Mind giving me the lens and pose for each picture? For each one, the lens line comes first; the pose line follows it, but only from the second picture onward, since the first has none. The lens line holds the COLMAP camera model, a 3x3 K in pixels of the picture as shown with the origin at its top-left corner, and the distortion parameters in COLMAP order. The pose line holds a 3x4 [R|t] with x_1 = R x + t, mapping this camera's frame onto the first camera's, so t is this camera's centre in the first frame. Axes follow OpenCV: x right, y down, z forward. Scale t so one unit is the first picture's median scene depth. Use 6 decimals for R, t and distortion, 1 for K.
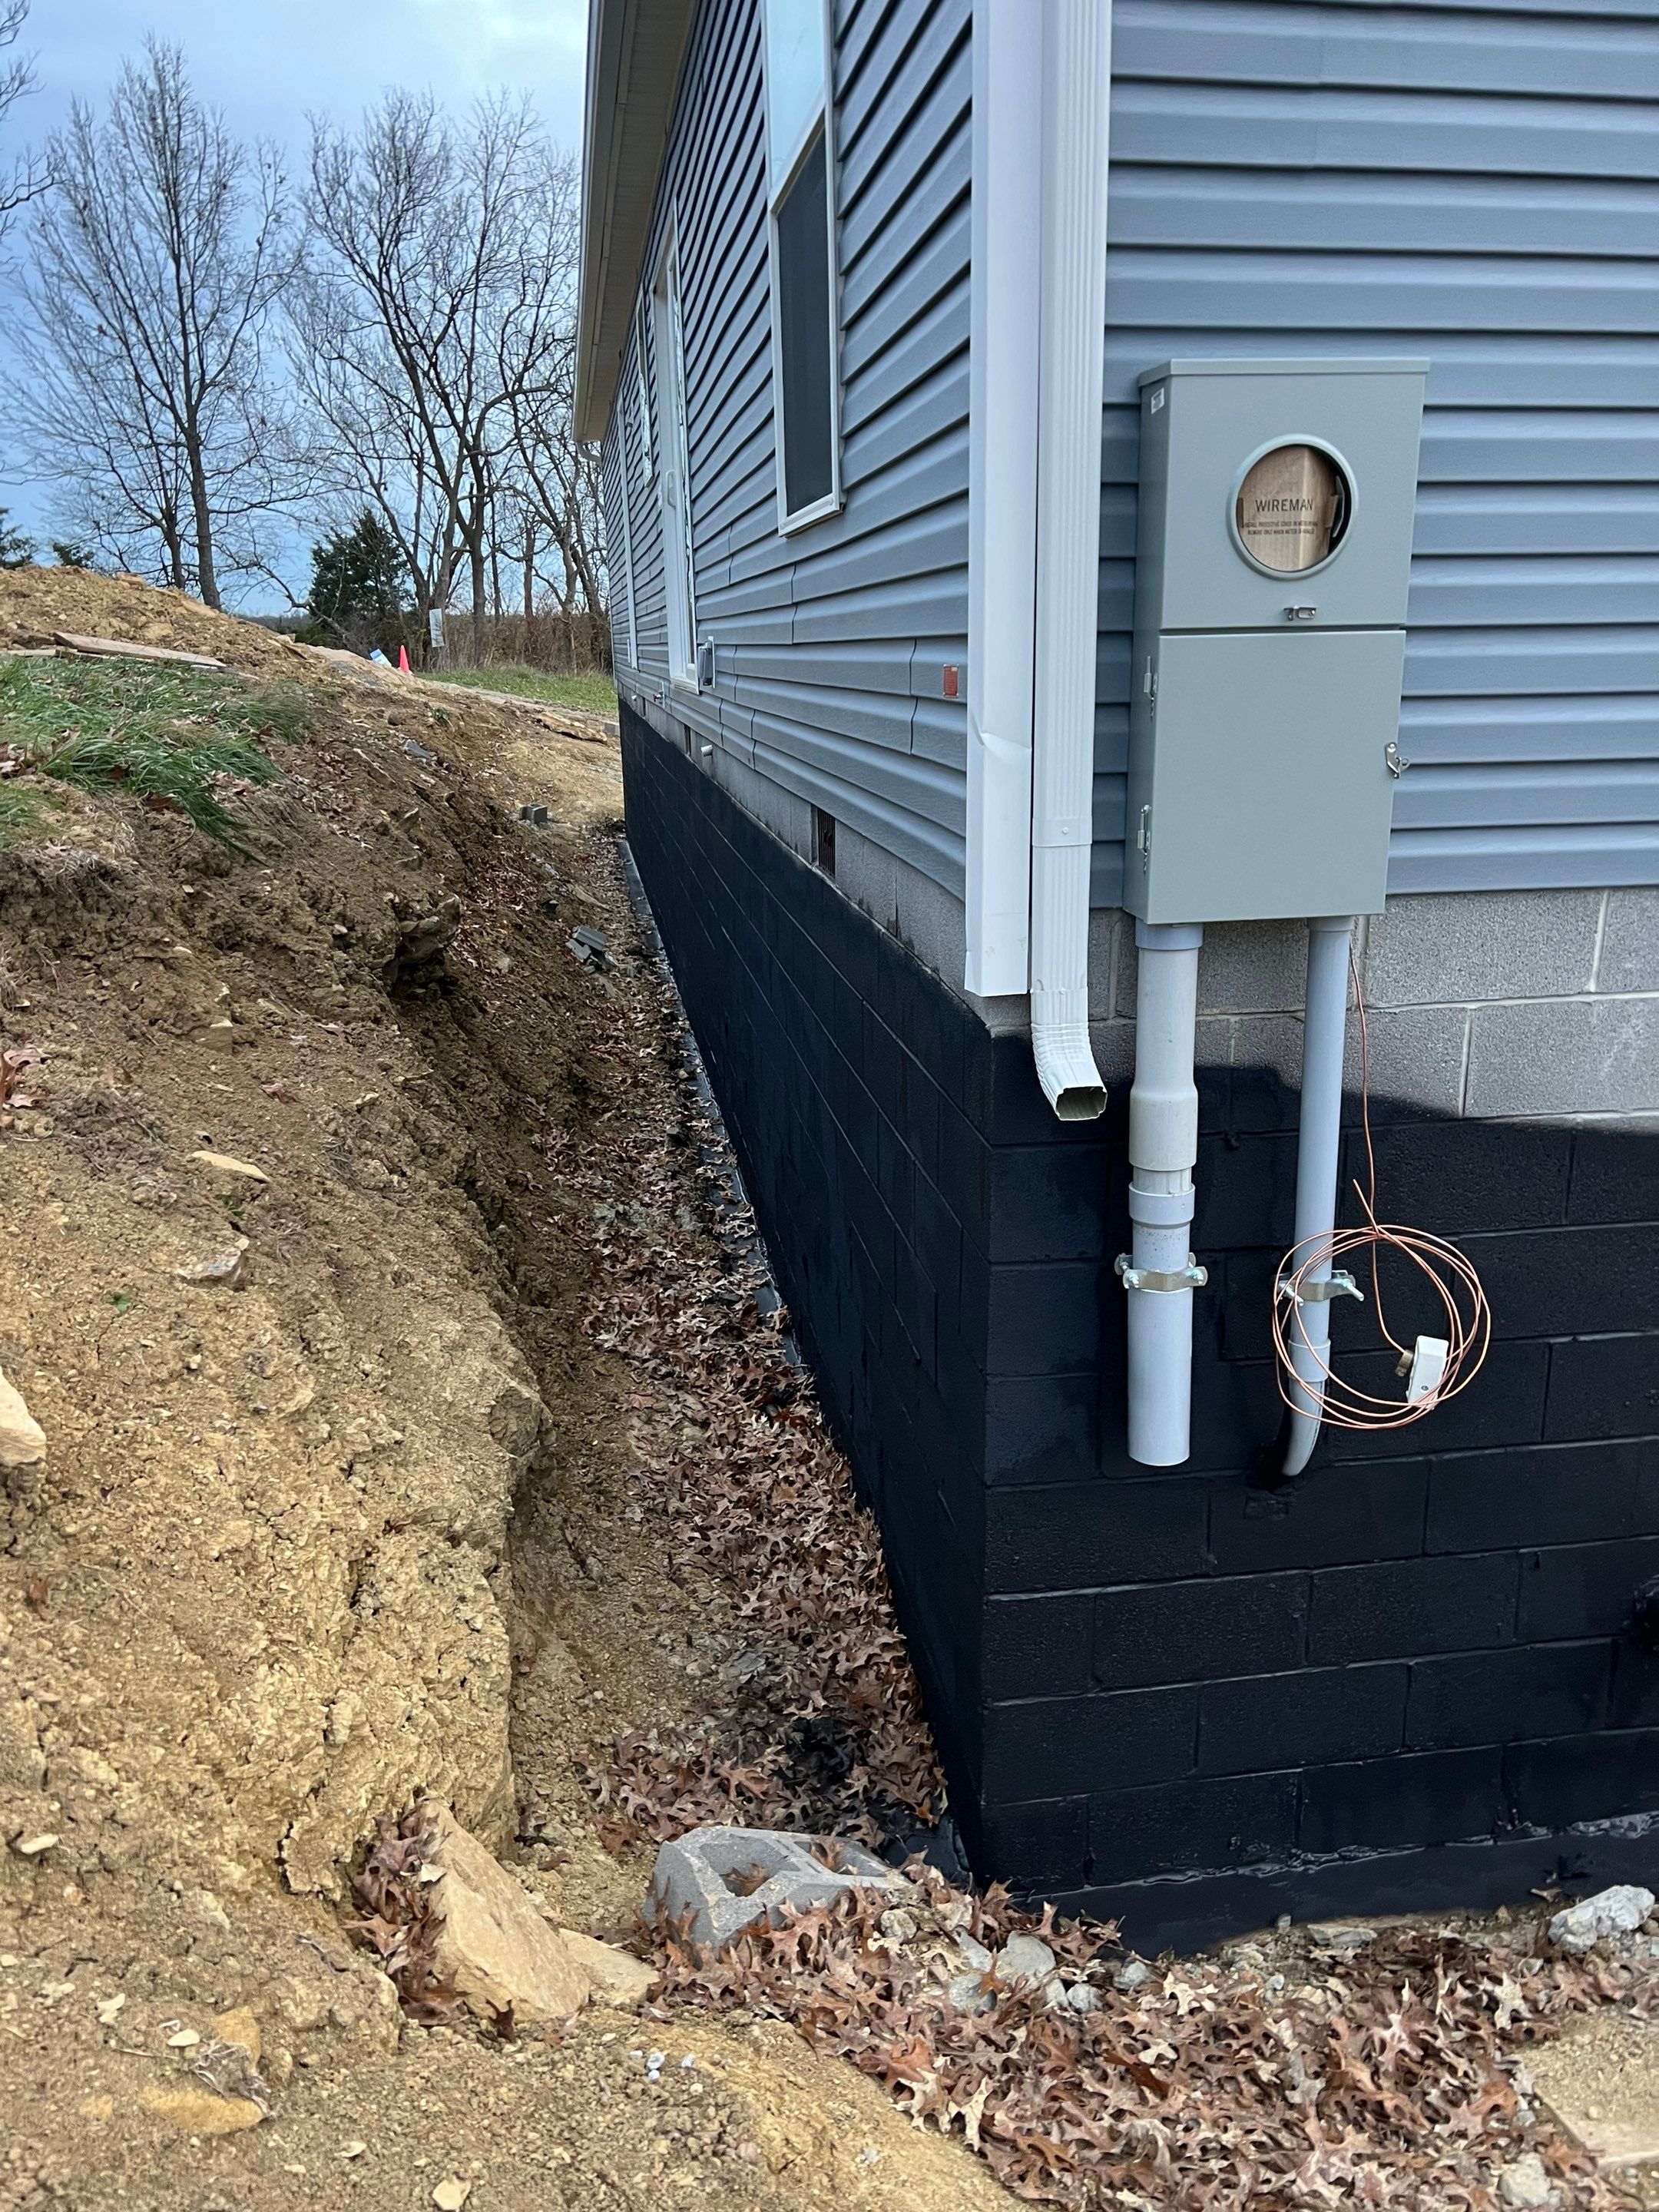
lens RADIAL K [[1662.2, 0, 819.2], [0, 1662.2, 1116.4], [0, 0, 1]] dist [0.029153, -0.022767]
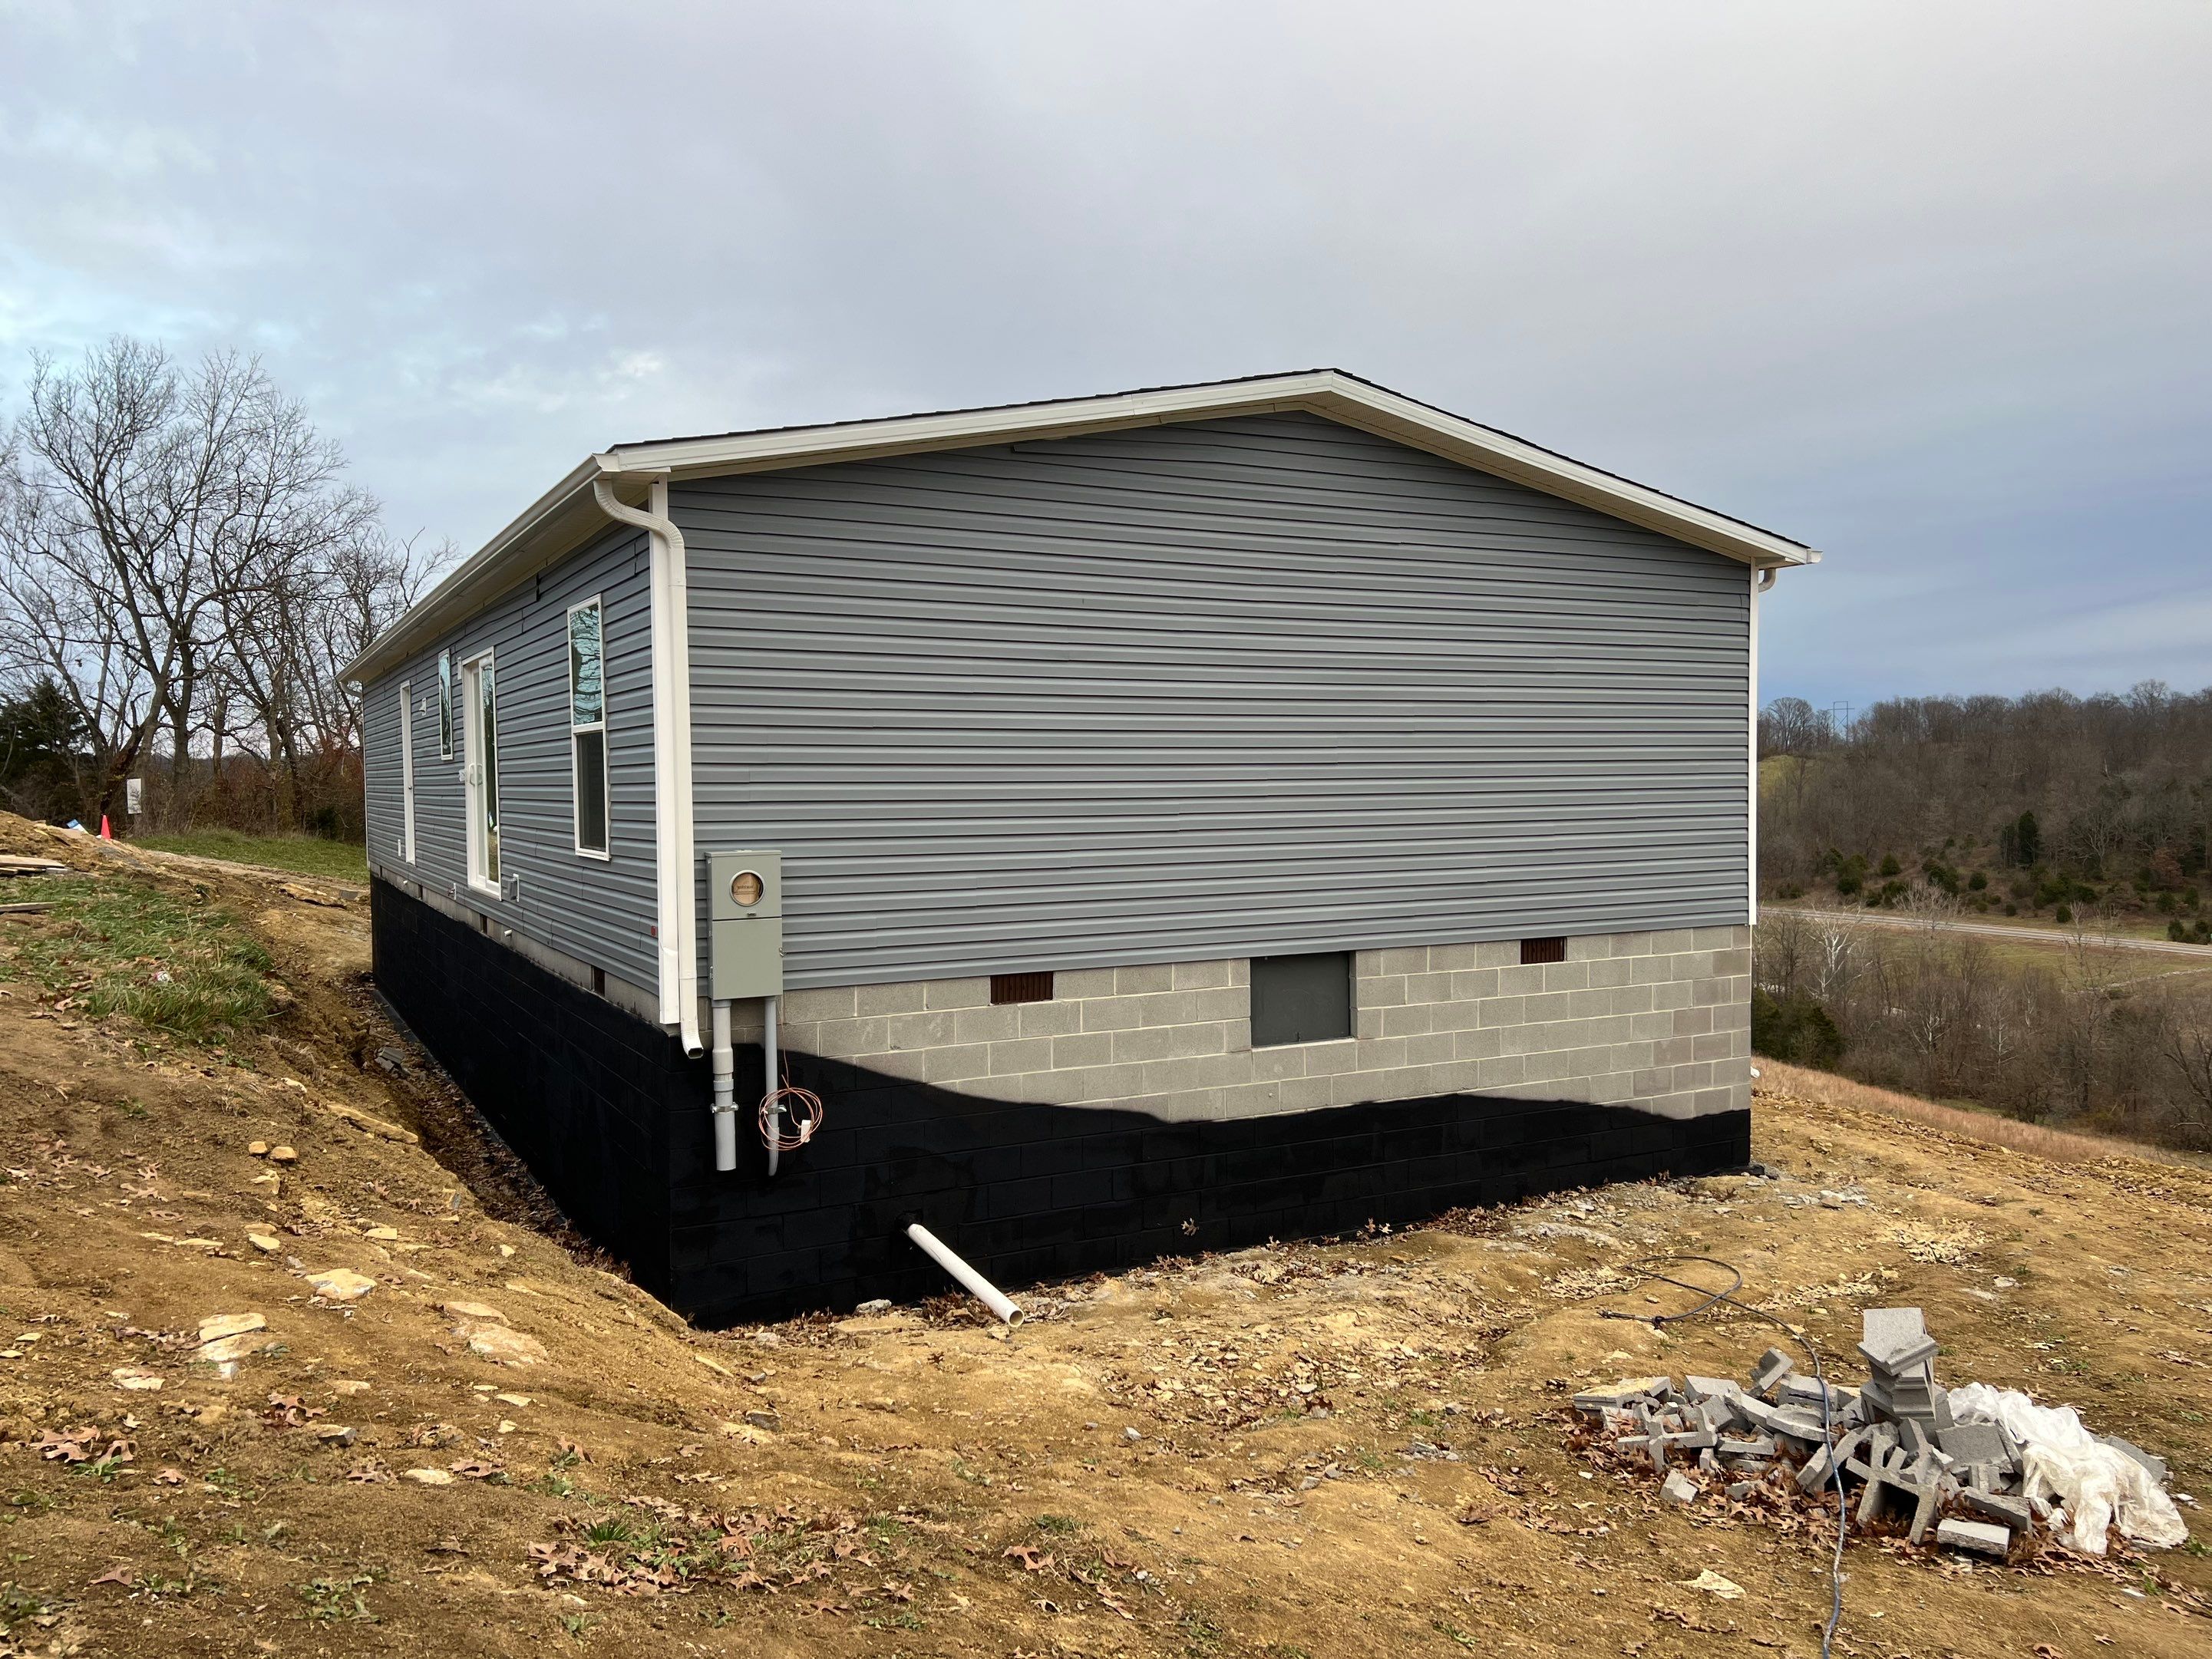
lens RADIAL K [[1662.0, 0, 1116.6], [0, 1662.0, 813.4], [0, 0, 1]] dist [0.029153, -0.022767]
pose [[0.939141, -0.000135, 0.343533, -0.025944], [0.088583, 0.966278, -0.241786, 0.052978], [-0.331916, 0.257502, 0.907483, -0.317135]]
